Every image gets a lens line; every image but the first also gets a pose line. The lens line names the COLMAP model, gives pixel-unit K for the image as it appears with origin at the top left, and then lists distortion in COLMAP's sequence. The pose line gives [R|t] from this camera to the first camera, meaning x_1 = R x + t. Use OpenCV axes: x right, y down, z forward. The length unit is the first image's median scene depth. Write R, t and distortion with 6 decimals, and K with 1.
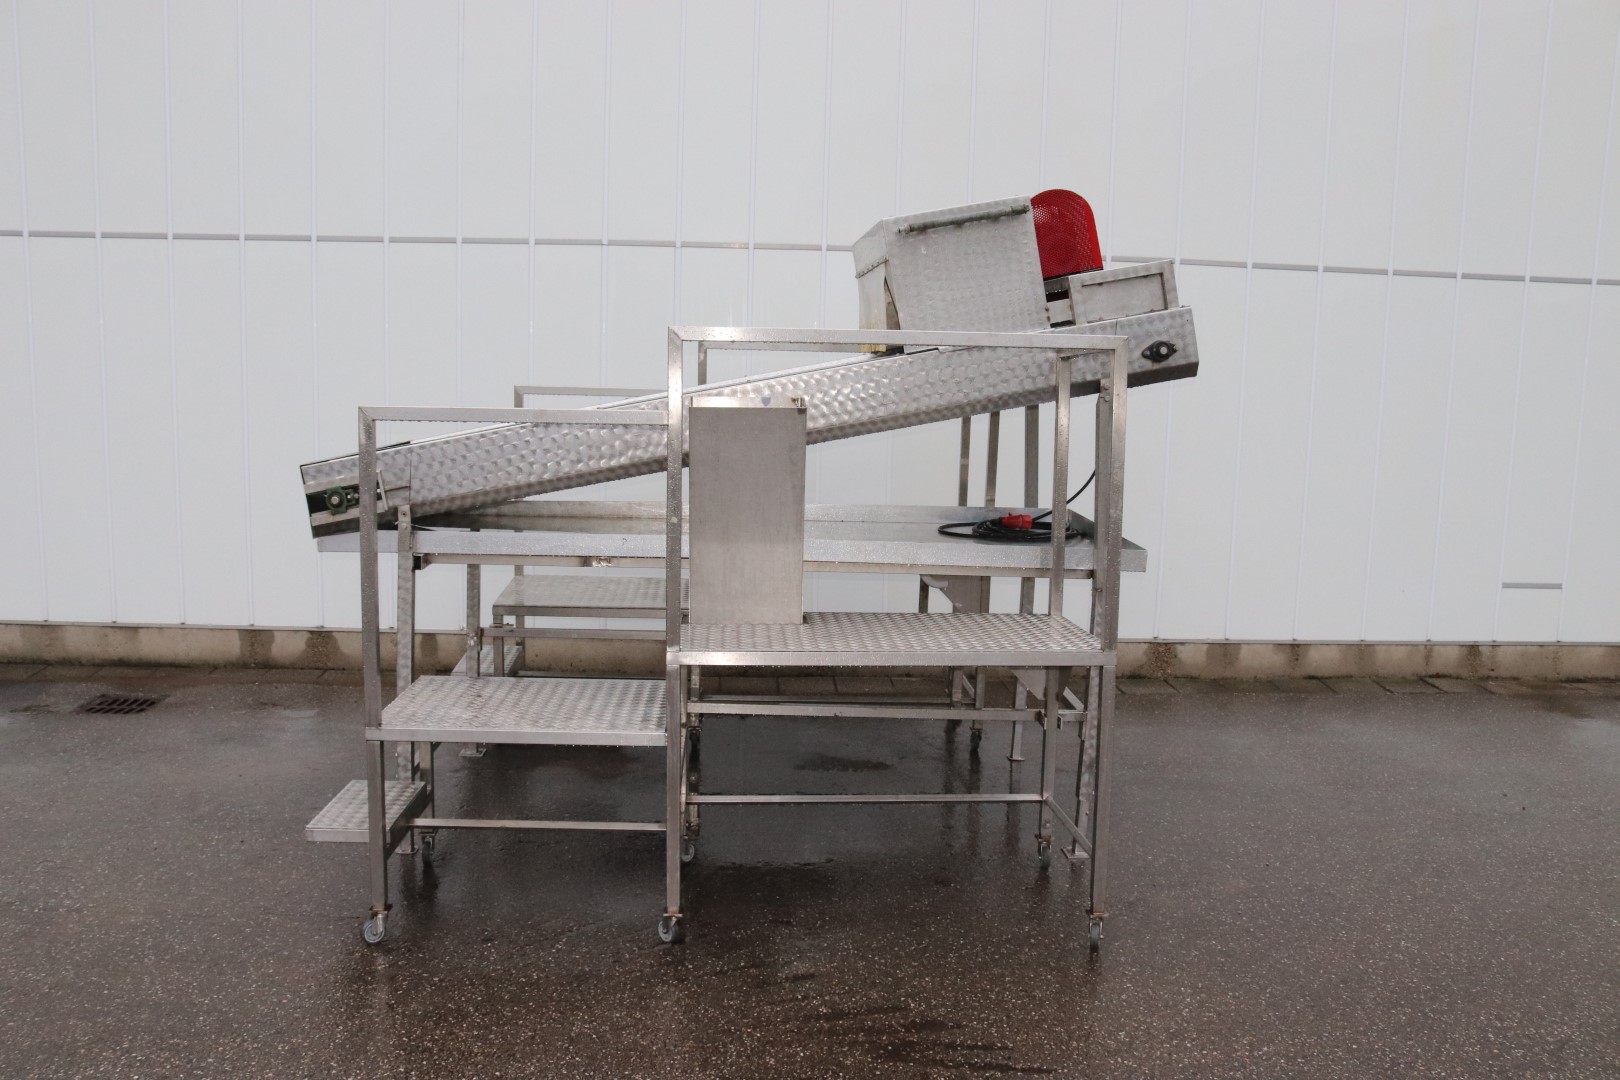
lens RADIAL K [[1356.2, 0, 803.4], [0, 1356.2, 535.4], [0, 0, 1]] dist [-0.107915, 0.066083]
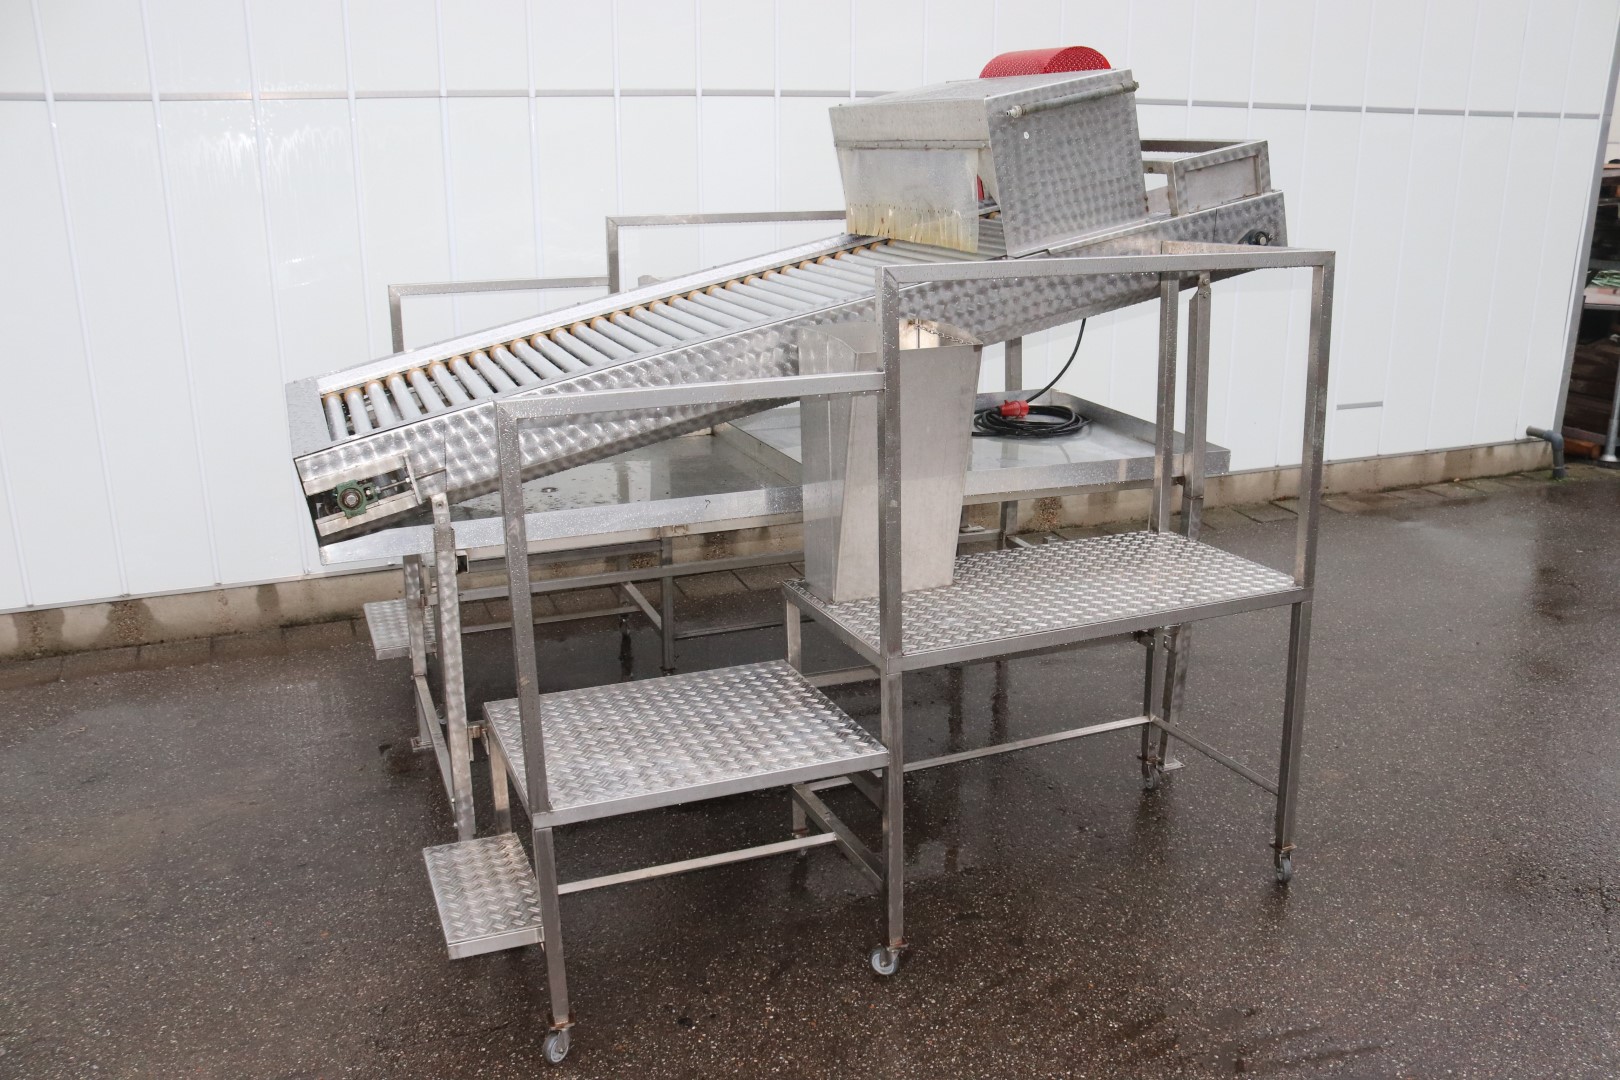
lens RADIAL K [[1356.2, 0, 817.2], [0, 1356.2, 541.2], [0, 0, 1]] dist [-0.107915, 0.066083]
pose [[0.942931, -0.119284, 0.310891, -0.302104], [0.067180, 0.982585, 0.173245, -0.102967], [-0.326142, -0.142472, 0.934523, 0.186741]]
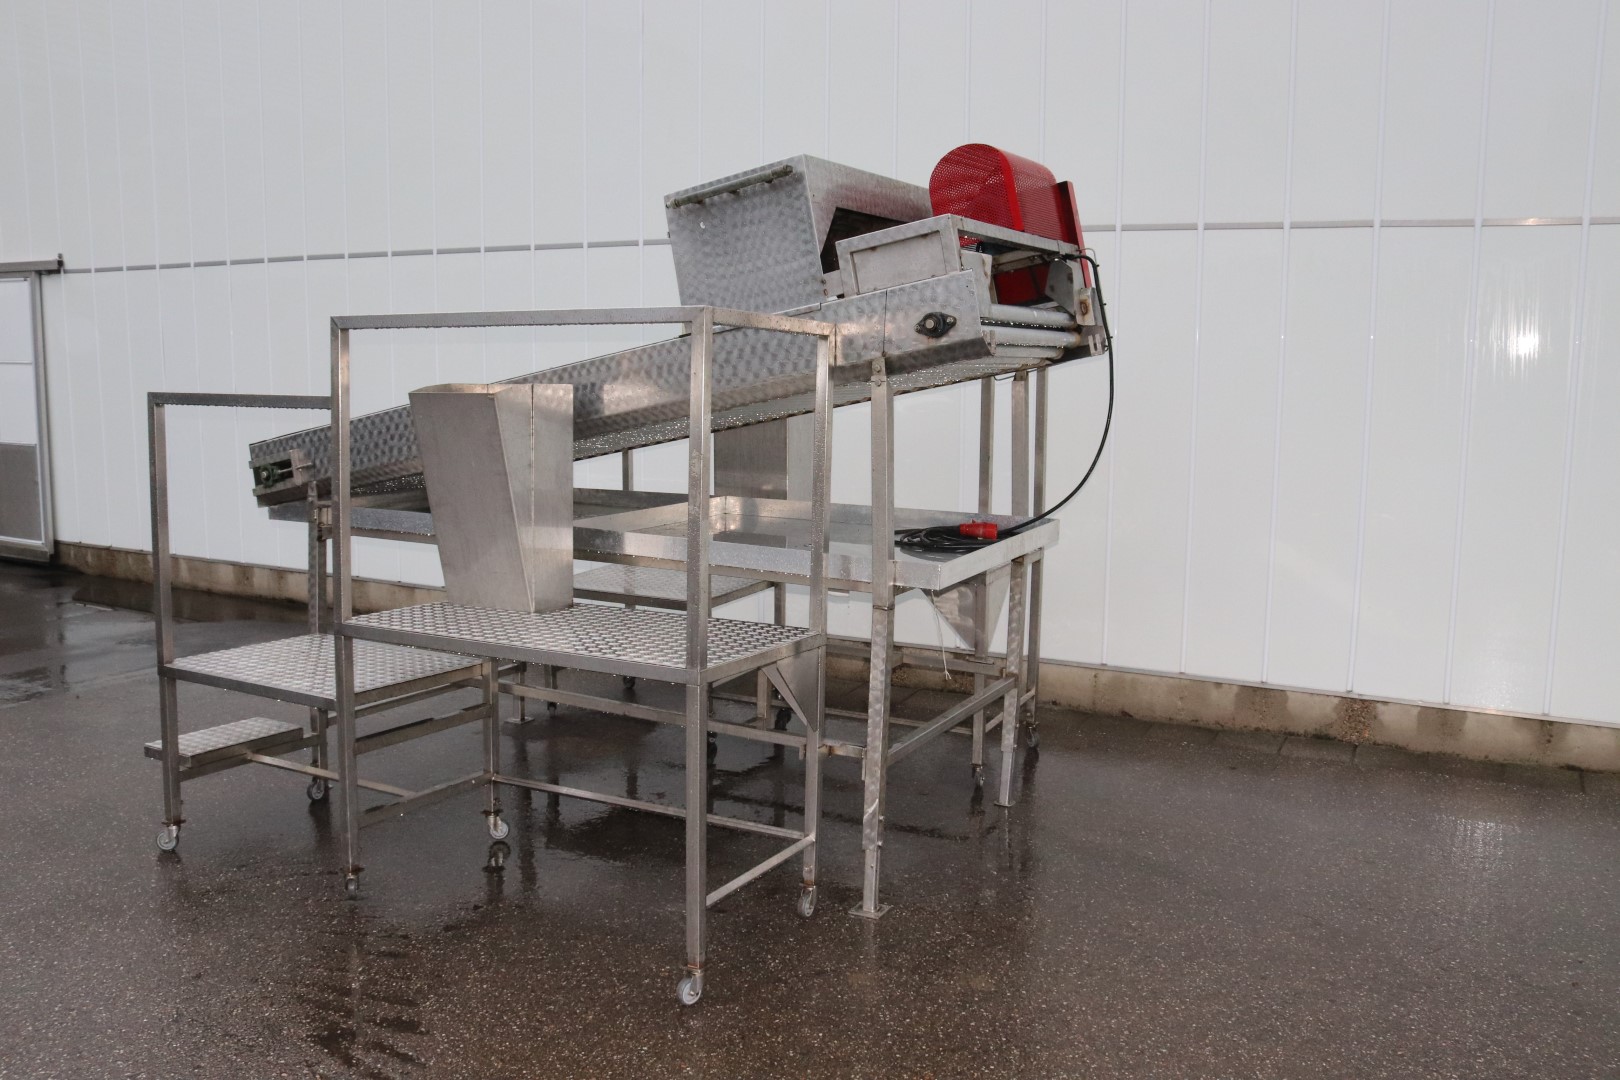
lens RADIAL K [[1356.2, 0, 814.1], [0, 1356.2, 543.8], [0, 0, 1]] dist [-0.107915, 0.066083]
pose [[0.856269, 0.054933, -0.513601, 0.579332], [-0.055240, 0.998365, 0.014686, -0.009121], [0.513568, 0.015796, 0.857904, 0.224855]]
